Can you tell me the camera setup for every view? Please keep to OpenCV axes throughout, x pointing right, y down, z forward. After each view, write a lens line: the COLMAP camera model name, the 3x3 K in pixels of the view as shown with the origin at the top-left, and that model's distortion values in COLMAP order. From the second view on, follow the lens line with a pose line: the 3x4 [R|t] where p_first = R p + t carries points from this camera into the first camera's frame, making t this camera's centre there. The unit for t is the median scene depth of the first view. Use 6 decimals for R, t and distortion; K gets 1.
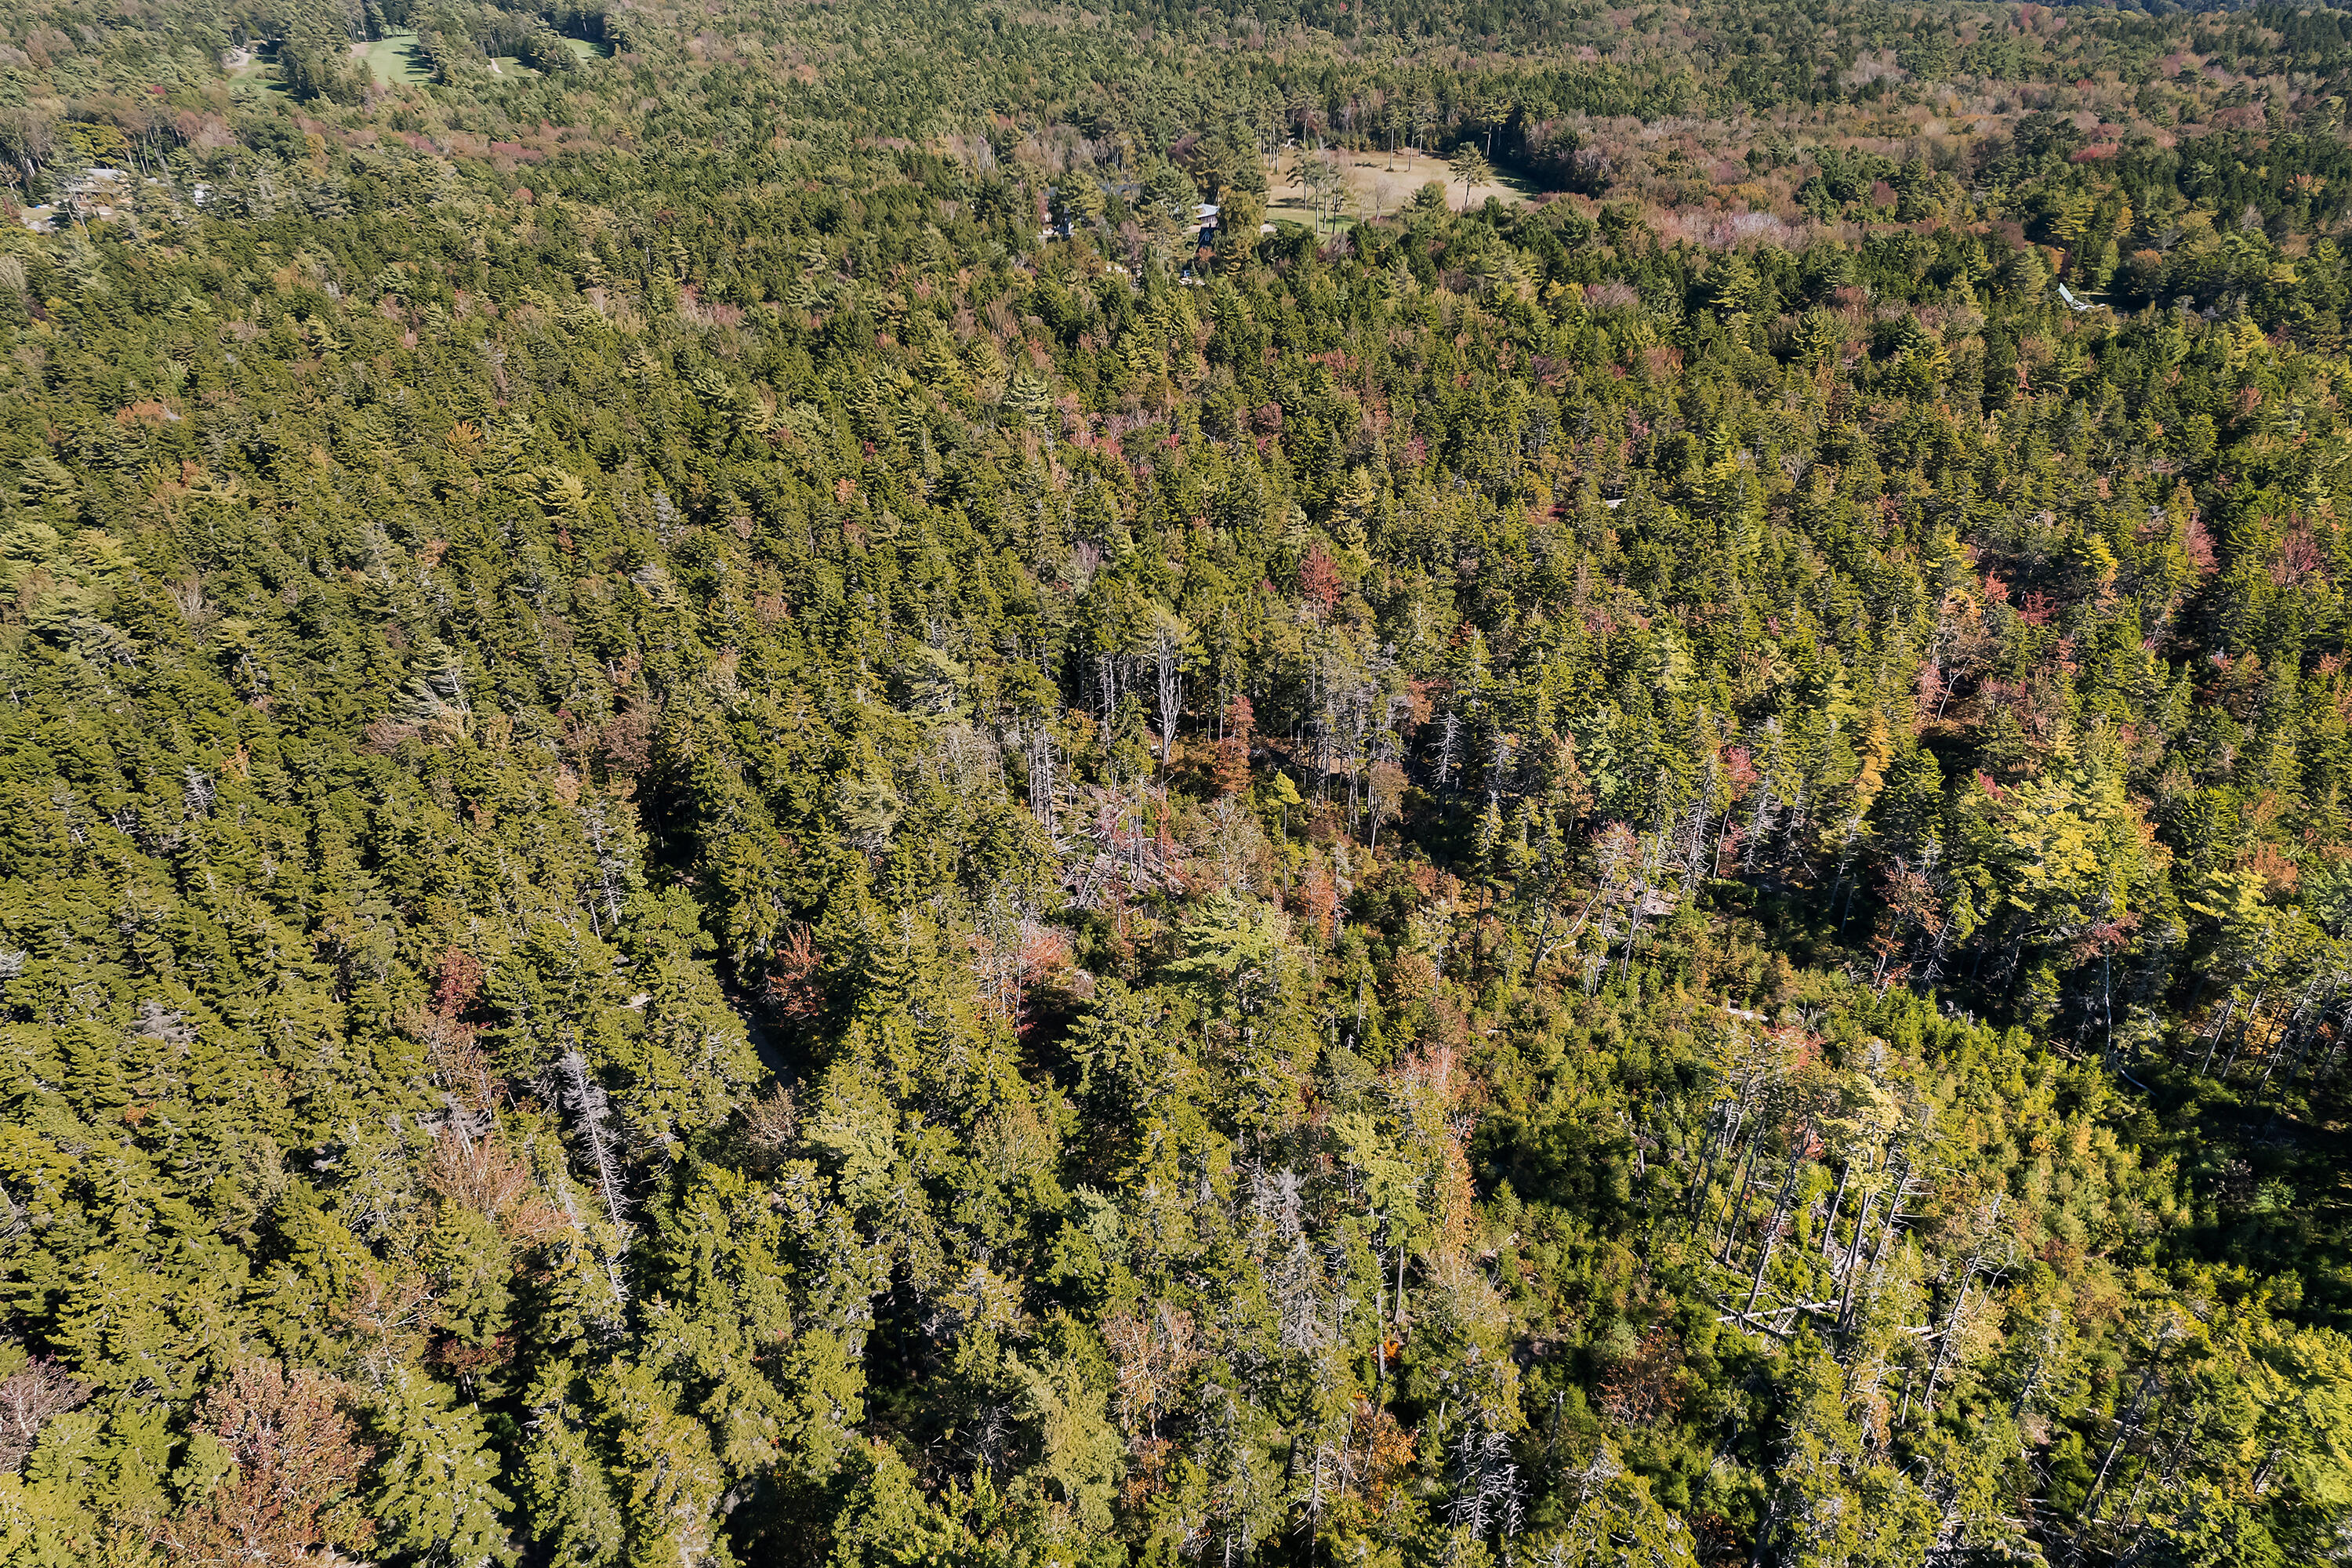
lens RADIAL K [[1524.9, 0, 1174.6], [0, 1524.9, 782.2], [0, 0, 1]] dist [-0.027427, 0.043728]
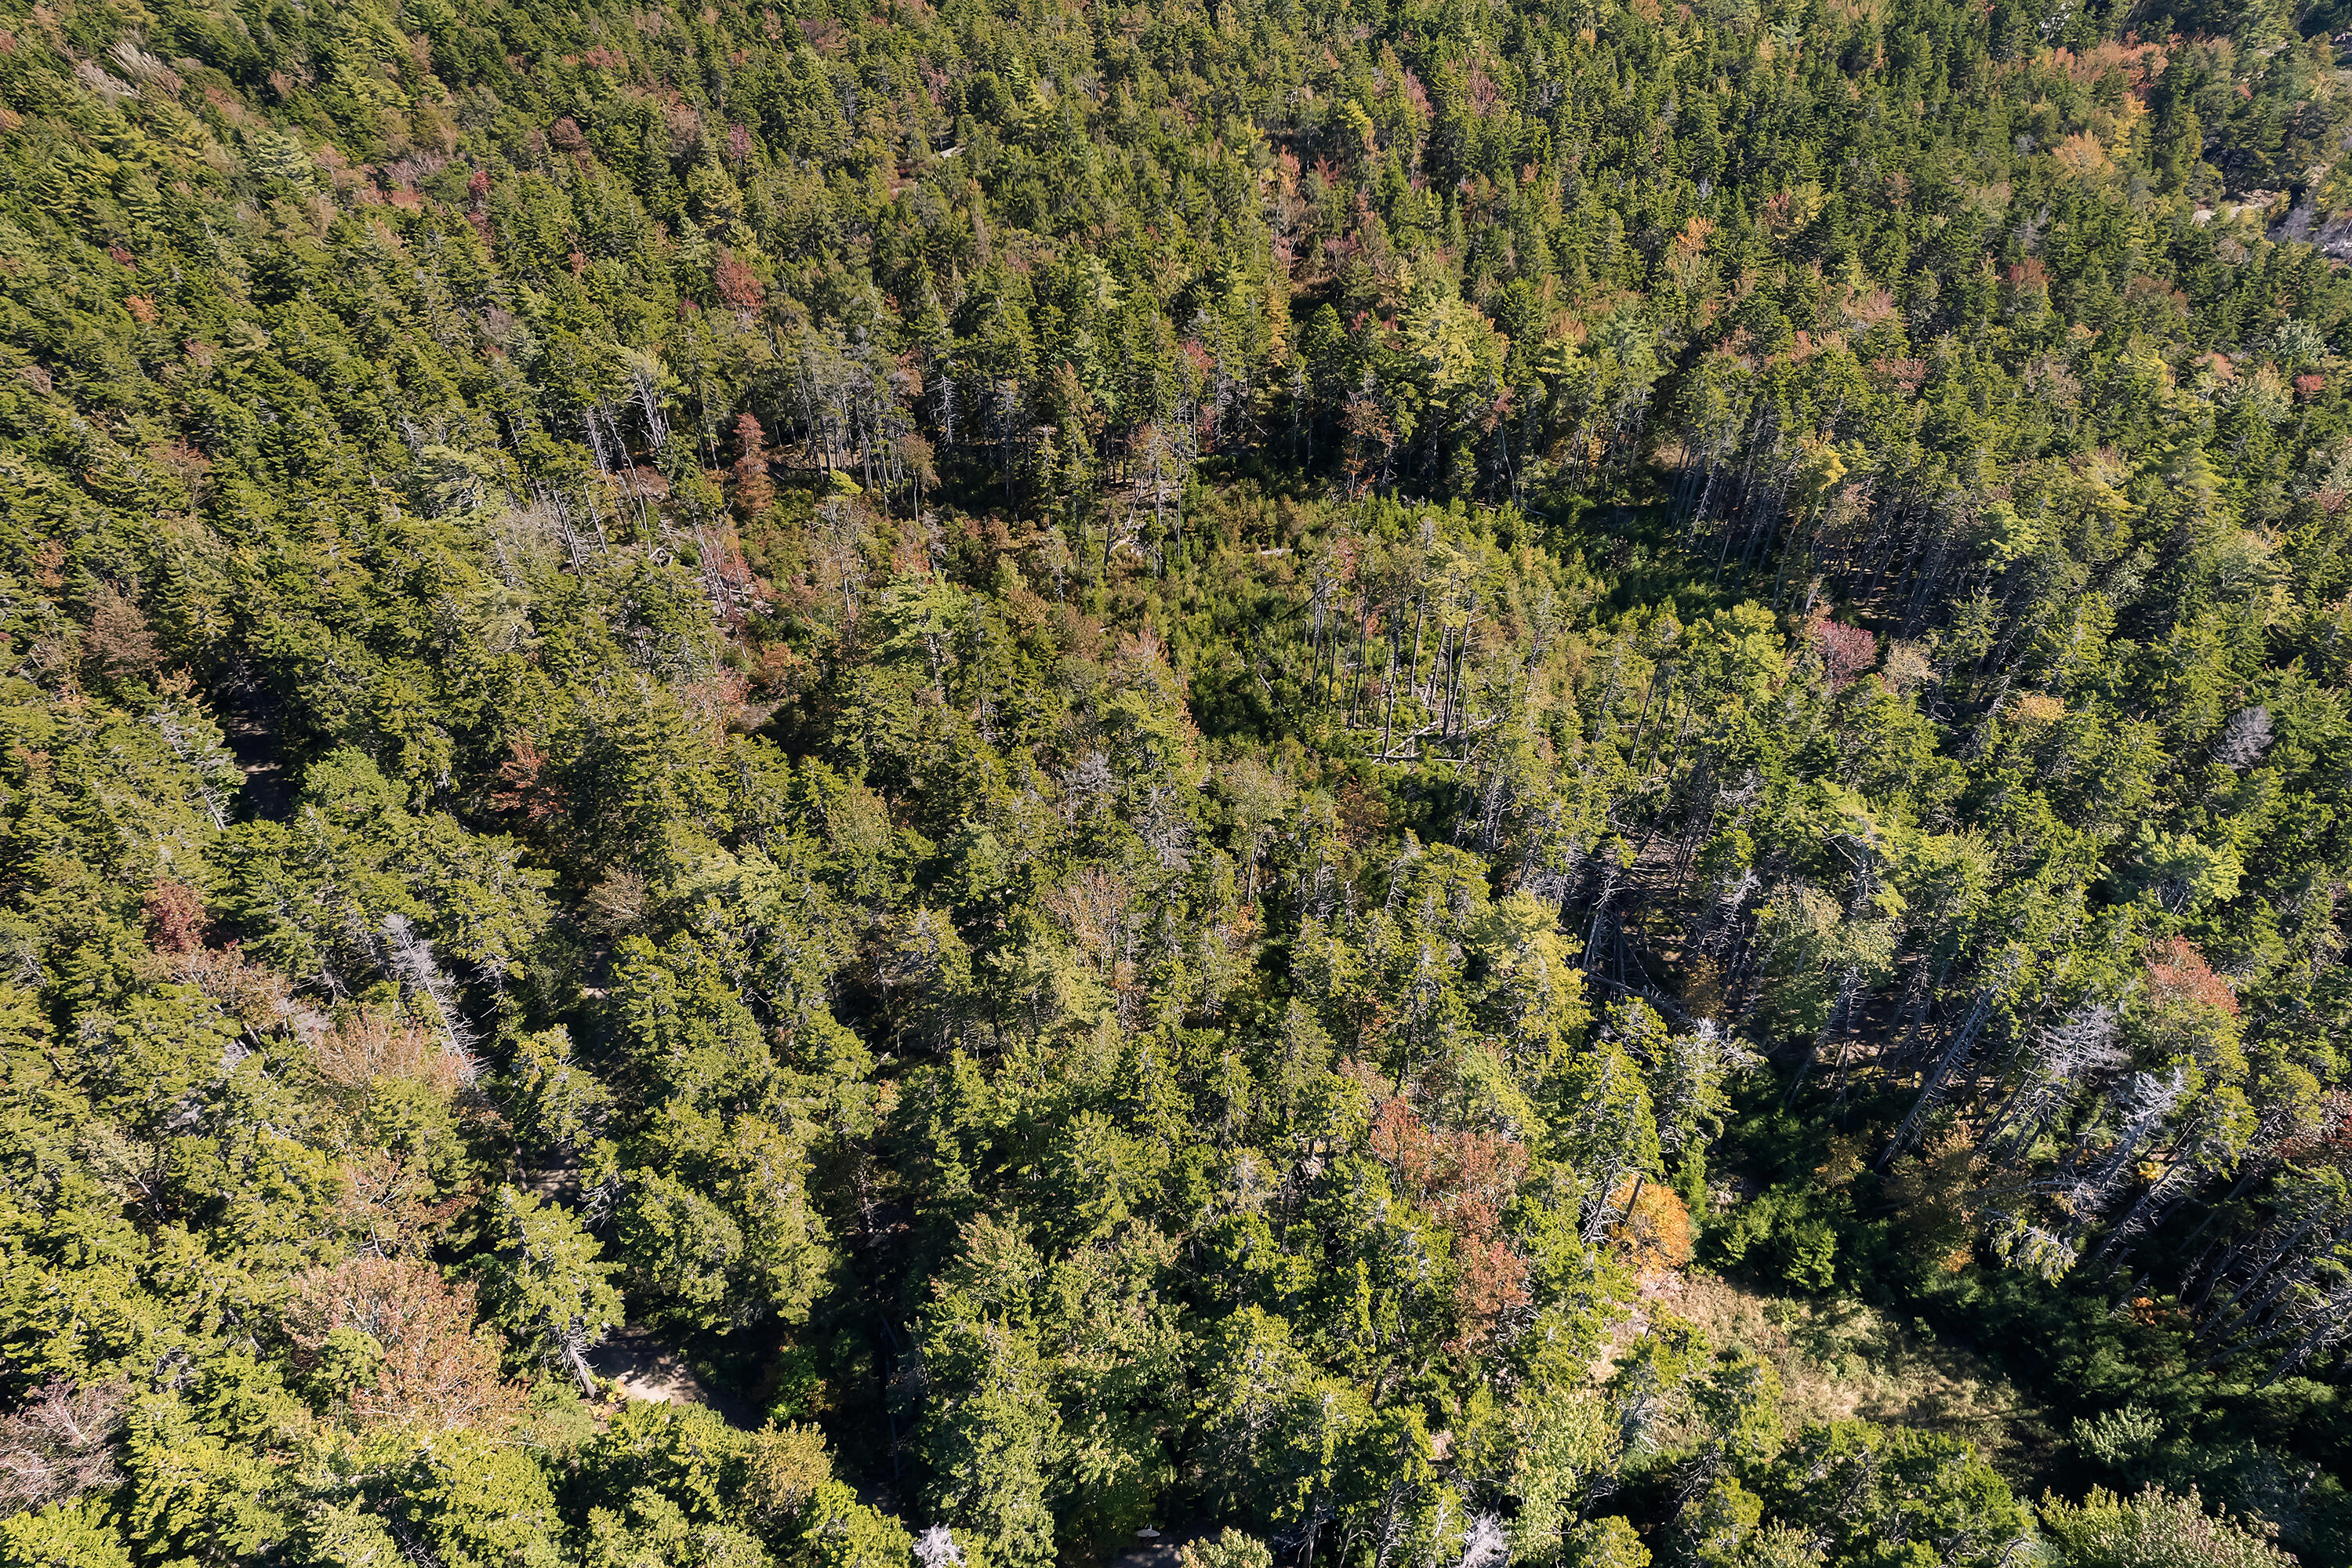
lens RADIAL K [[1524.9, 0, 1174.6], [0, 1524.9, 782.2], [0, 0, 1]] dist [-0.027427, 0.043728]
pose [[0.845423, -0.356808, 0.397427, -0.251573], [0.271648, 0.927935, 0.255235, -0.010987], [-0.459857, -0.107821, 0.881423, -0.066522]]
